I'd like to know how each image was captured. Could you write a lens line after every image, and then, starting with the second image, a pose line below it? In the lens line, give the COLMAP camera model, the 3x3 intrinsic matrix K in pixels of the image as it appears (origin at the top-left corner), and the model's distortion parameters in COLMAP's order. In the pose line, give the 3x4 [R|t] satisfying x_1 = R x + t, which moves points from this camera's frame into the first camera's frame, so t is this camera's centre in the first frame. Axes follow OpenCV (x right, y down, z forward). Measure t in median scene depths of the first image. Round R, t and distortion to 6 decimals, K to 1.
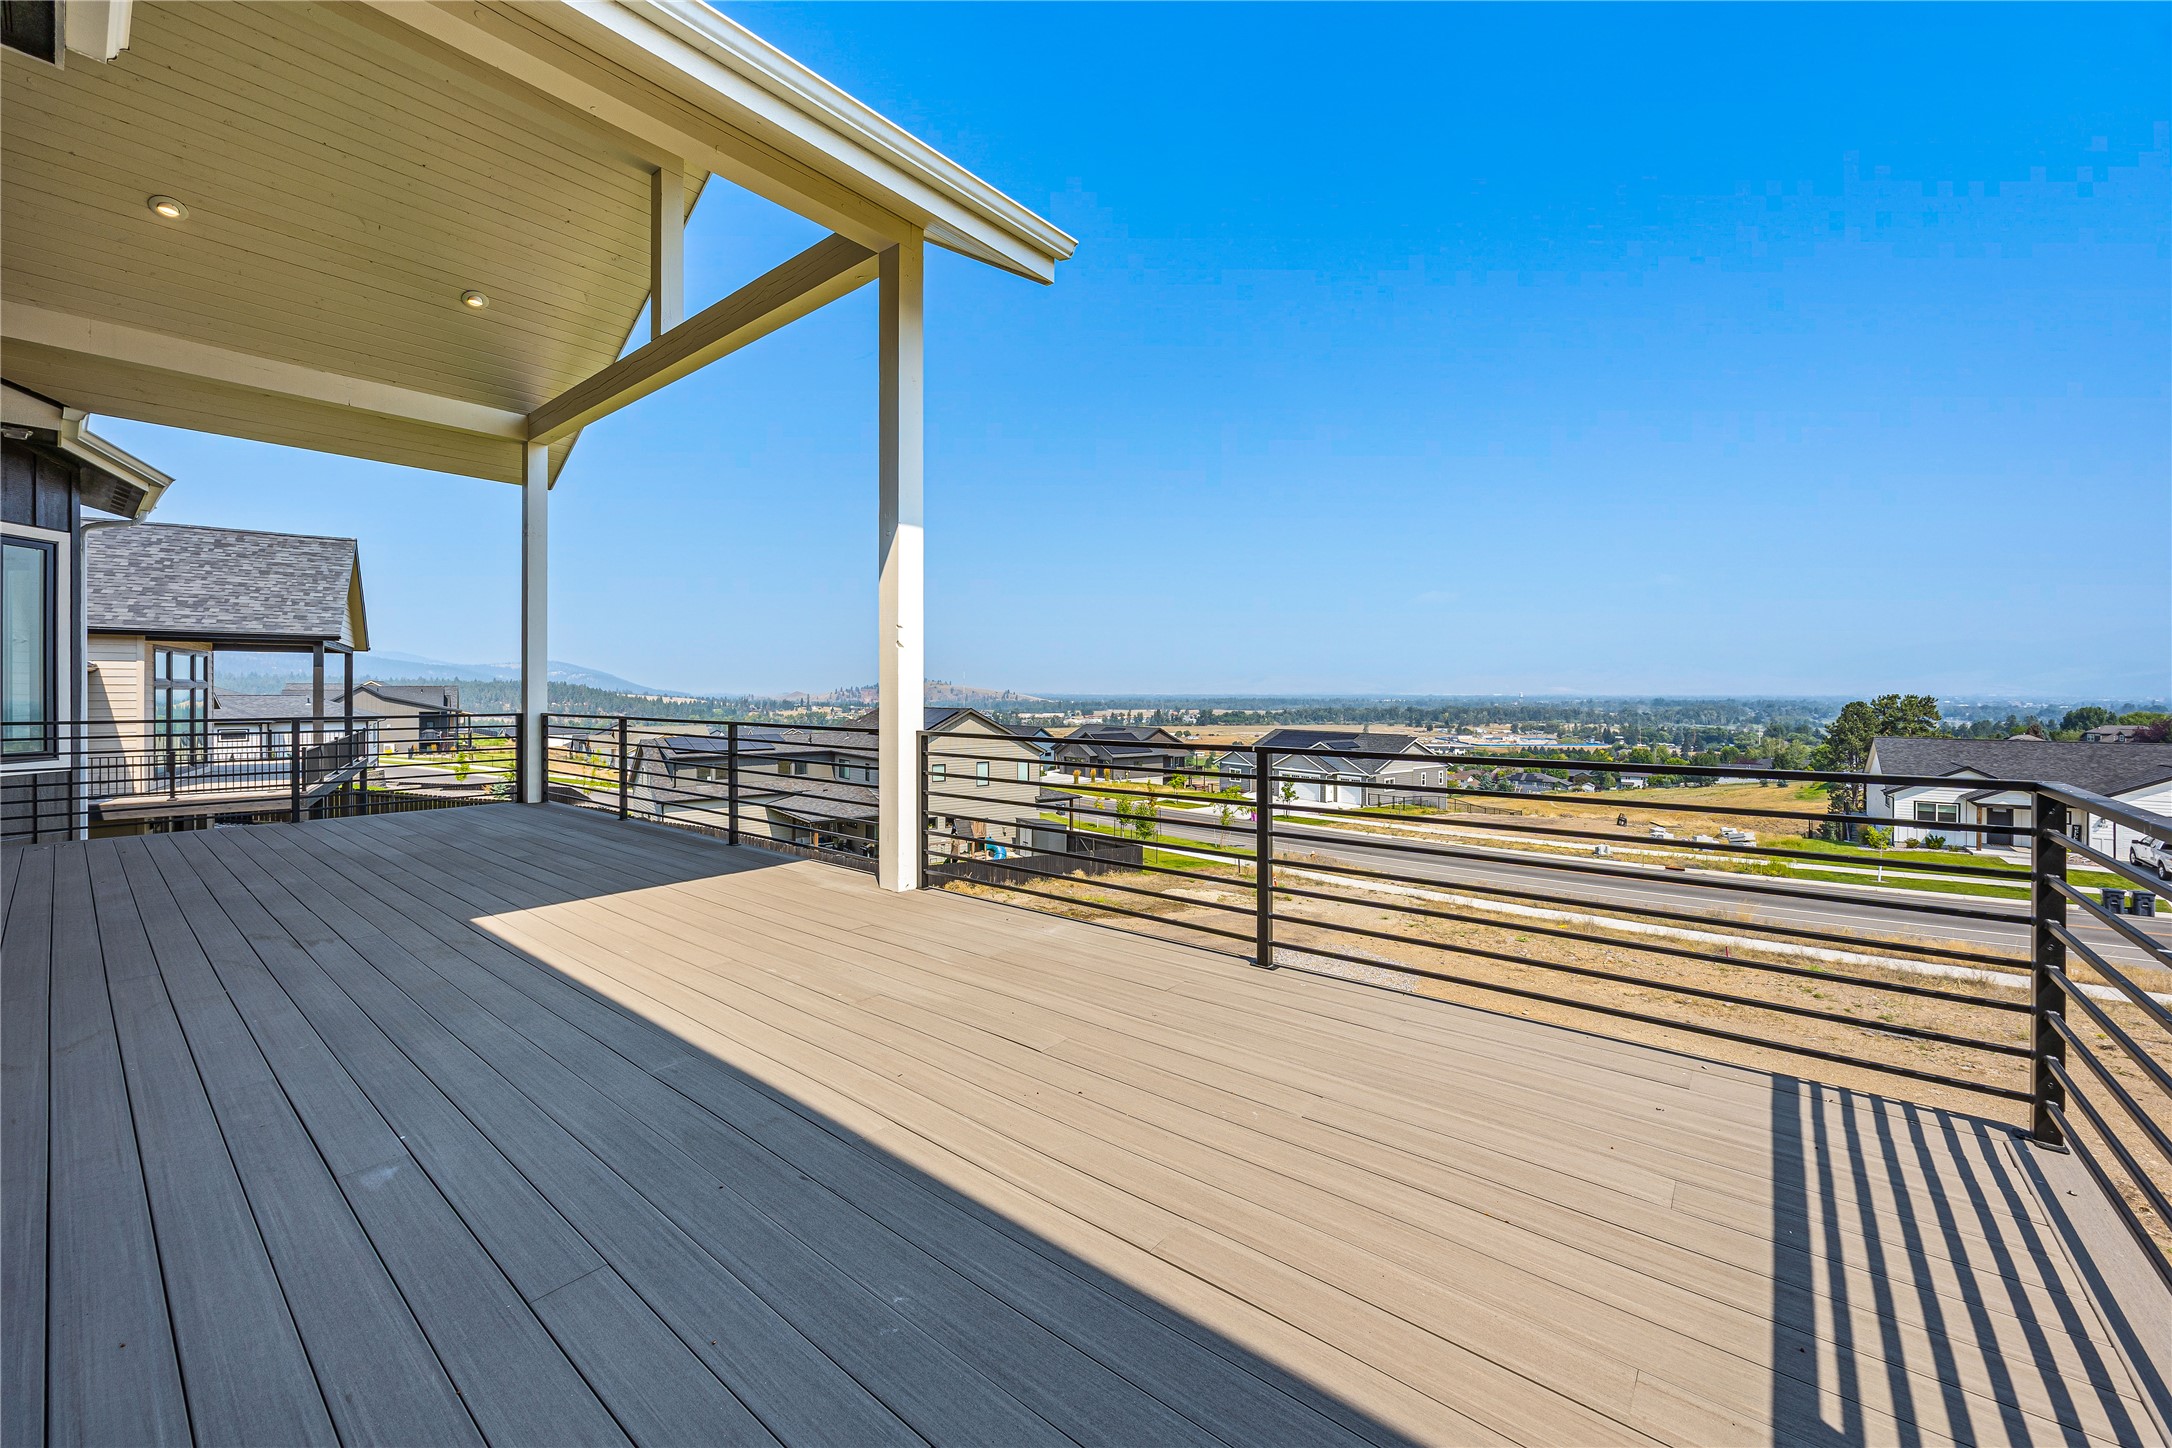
lens RADIAL K [[848.9, 0, 1059.1], [0, 848.9, 683.6], [0, 0, 1]] dist [-0.002144, -0.000131]
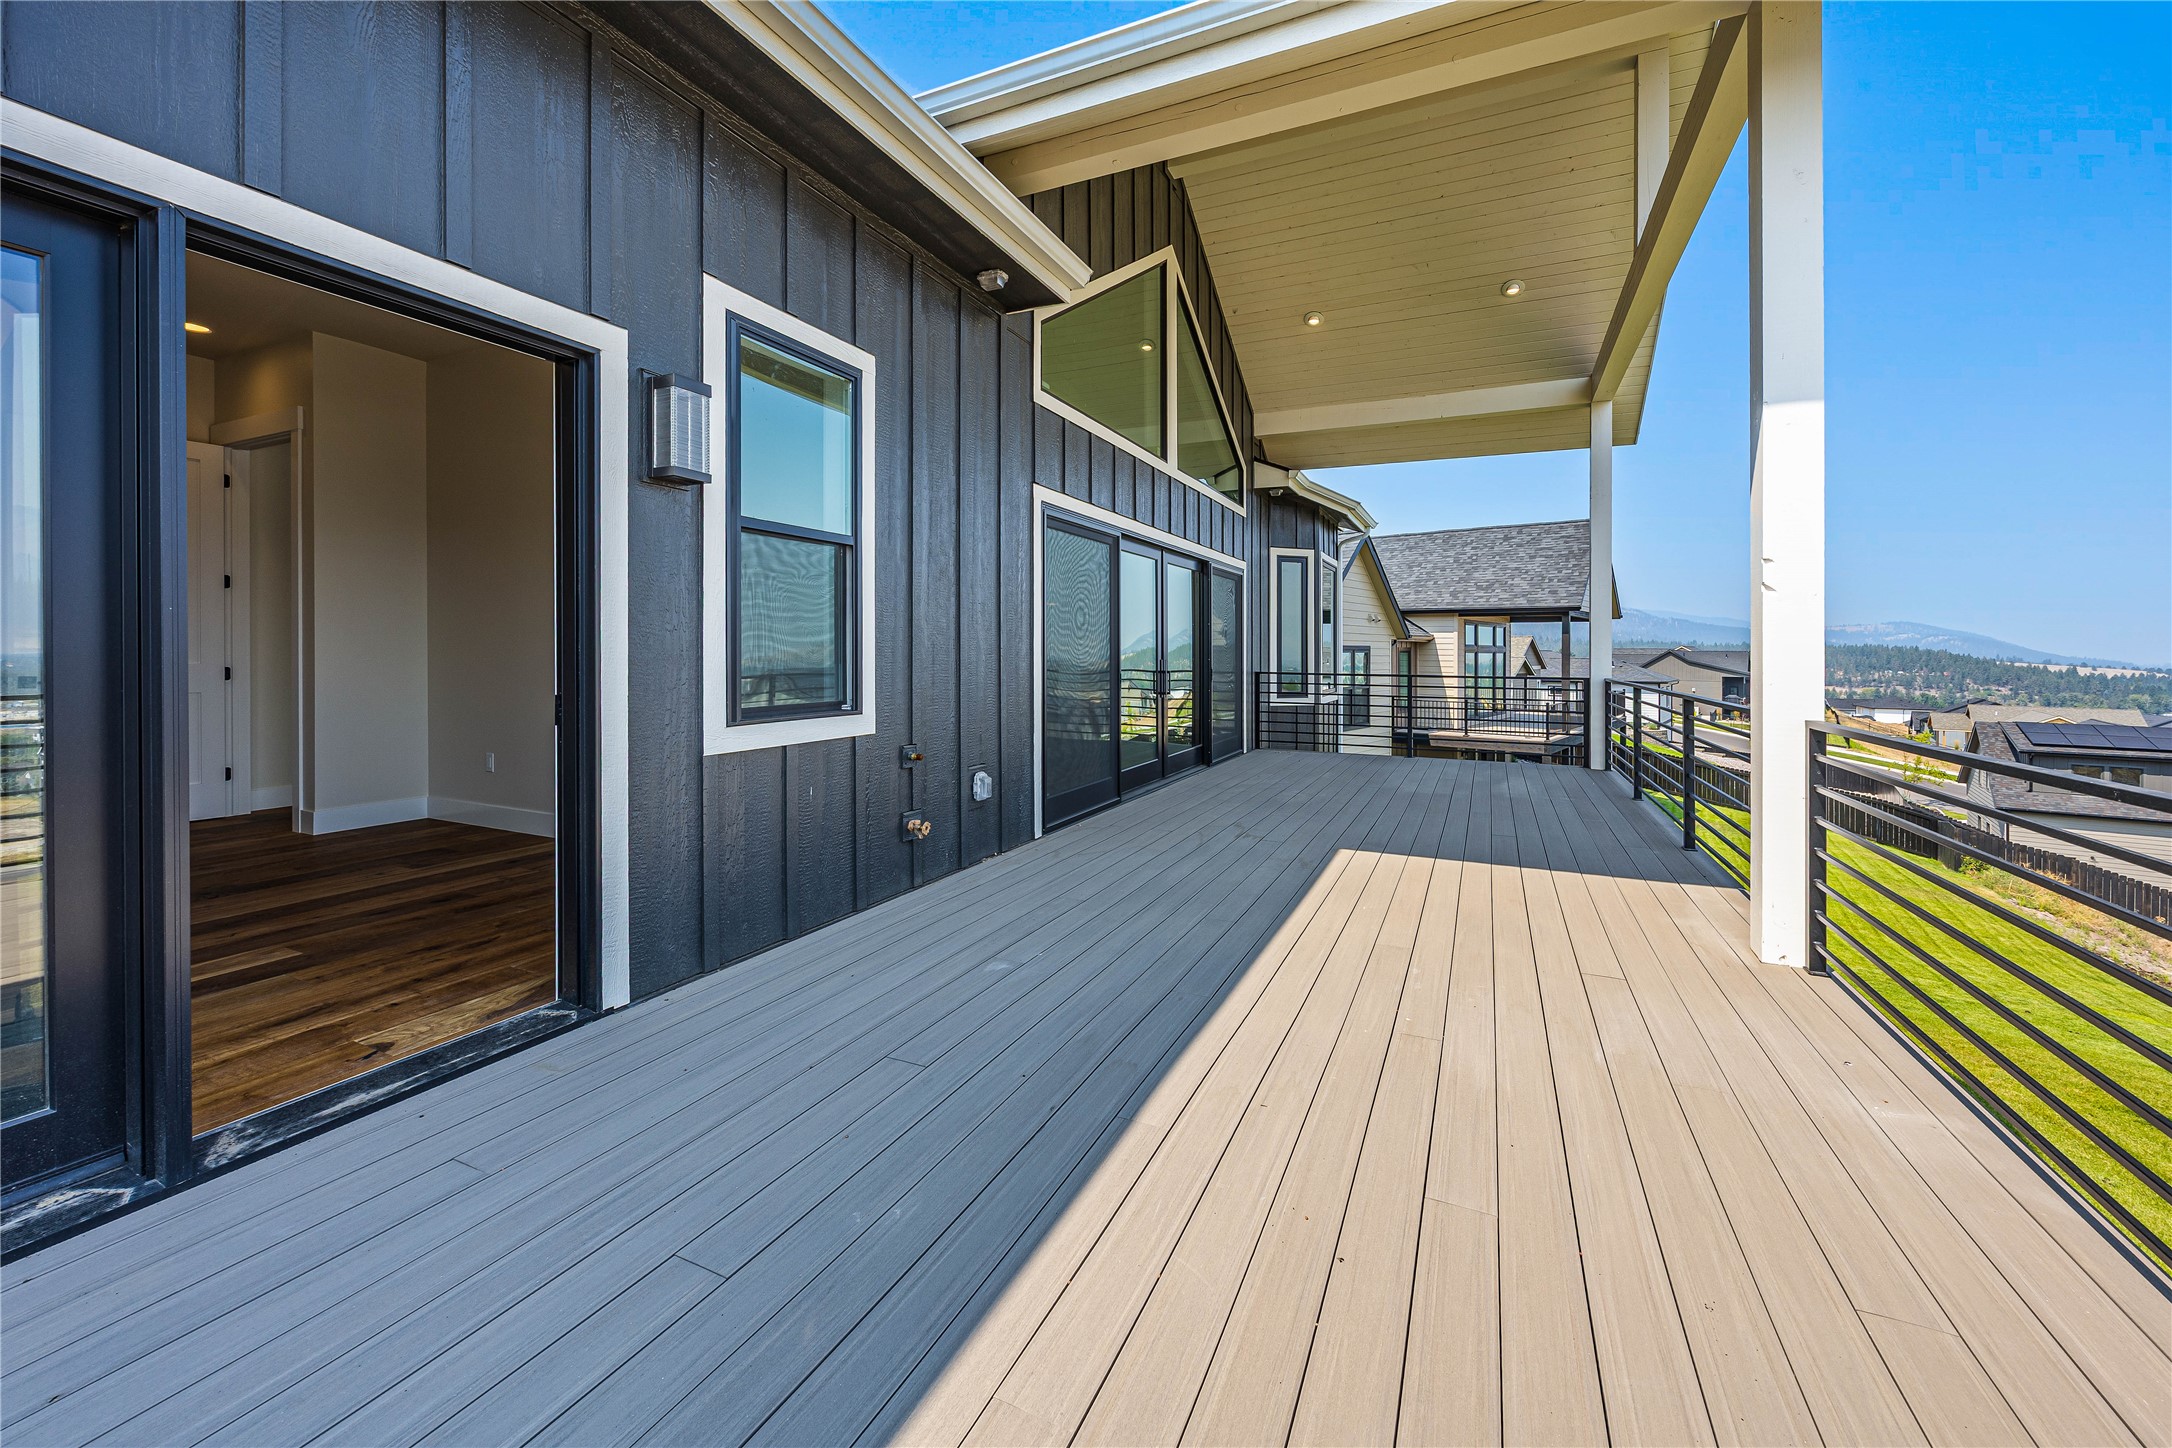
lens RADIAL K [[848.9, 0, 1096.7], [0, 848.9, 654.4], [0, 0, 1]] dist [-0.002144, -0.000131]
pose [[0.266408, 0.006546, -0.963838, 0.072851], [-0.000242, 0.999977, 0.006724, 0.000253], [0.963860, -0.001558, 0.266404, 0.075840]]
